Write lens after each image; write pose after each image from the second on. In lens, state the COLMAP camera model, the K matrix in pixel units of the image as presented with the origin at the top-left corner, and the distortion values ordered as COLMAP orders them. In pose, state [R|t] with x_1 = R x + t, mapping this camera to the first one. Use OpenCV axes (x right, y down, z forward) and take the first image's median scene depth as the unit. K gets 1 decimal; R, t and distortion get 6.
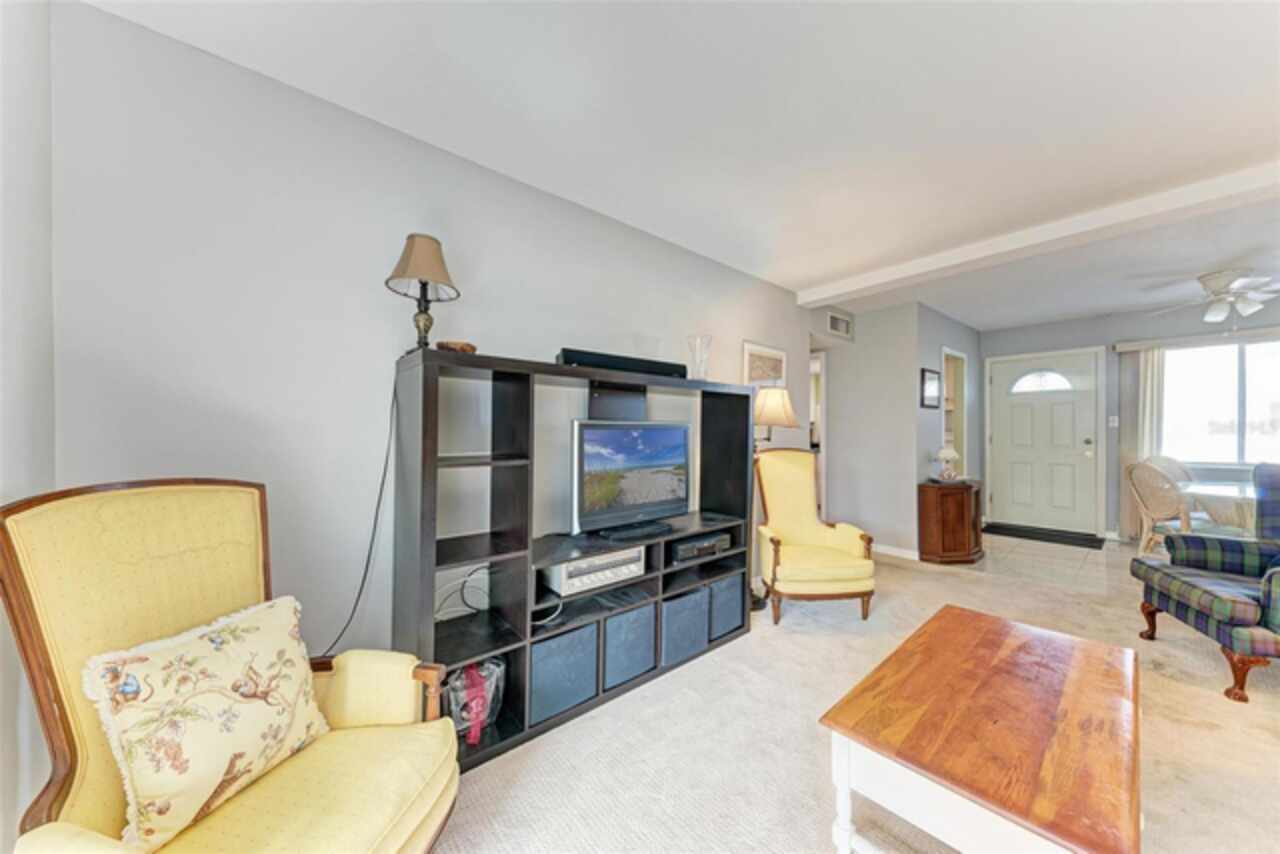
lens RADIAL K [[444.6, 0, 657.7], [0, 444.6, 430.6], [0, 0, 1]] dist [0.000833, 0.000123]
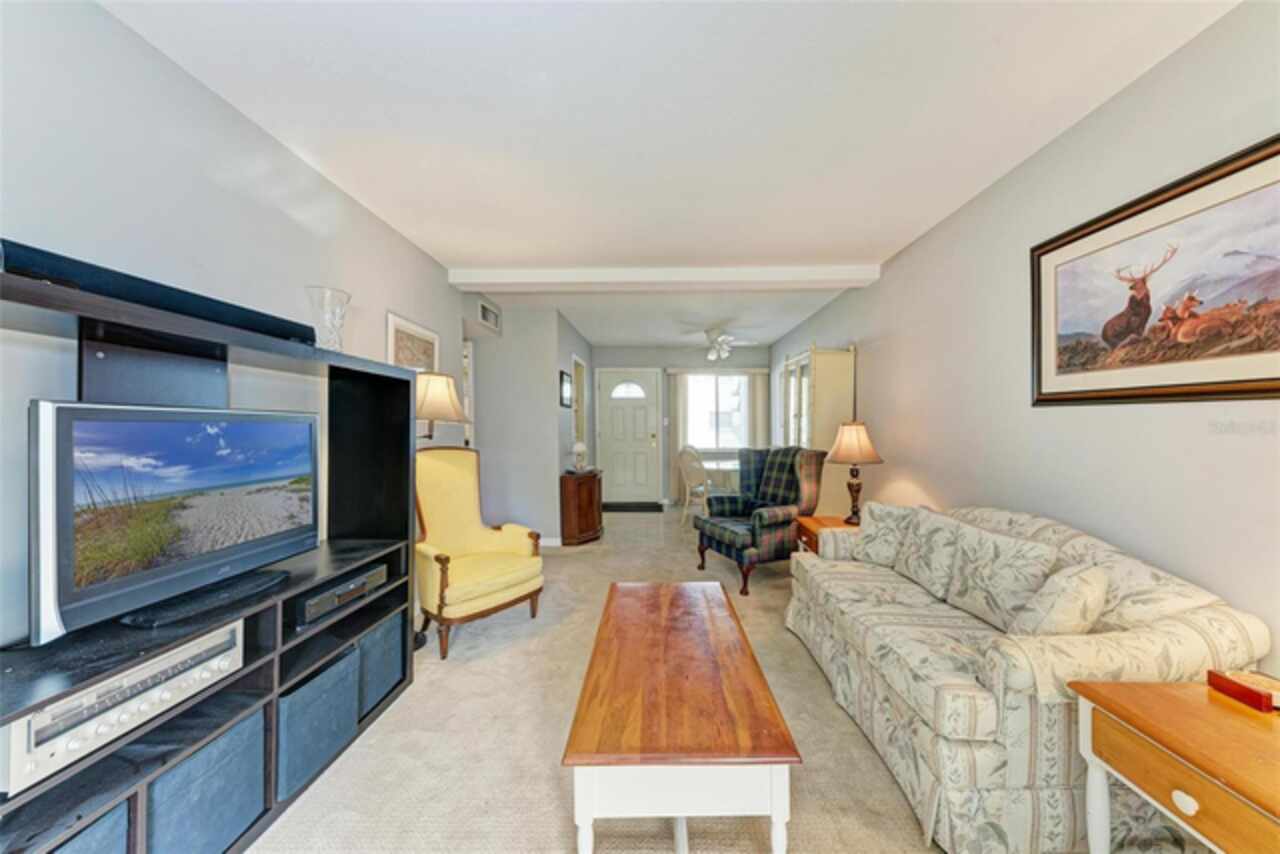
lens RADIAL K [[432.7, 0, 644.4], [0, 432.7, 434.6], [0, 0, 1]] dist [0.017776, -0.005132]
pose [[0.673959, -0.007118, 0.738734, -0.084242], [-0.004672, 0.999893, 0.013896, 0.003412], [-0.738754, -0.012817, 0.673854, 0.184945]]
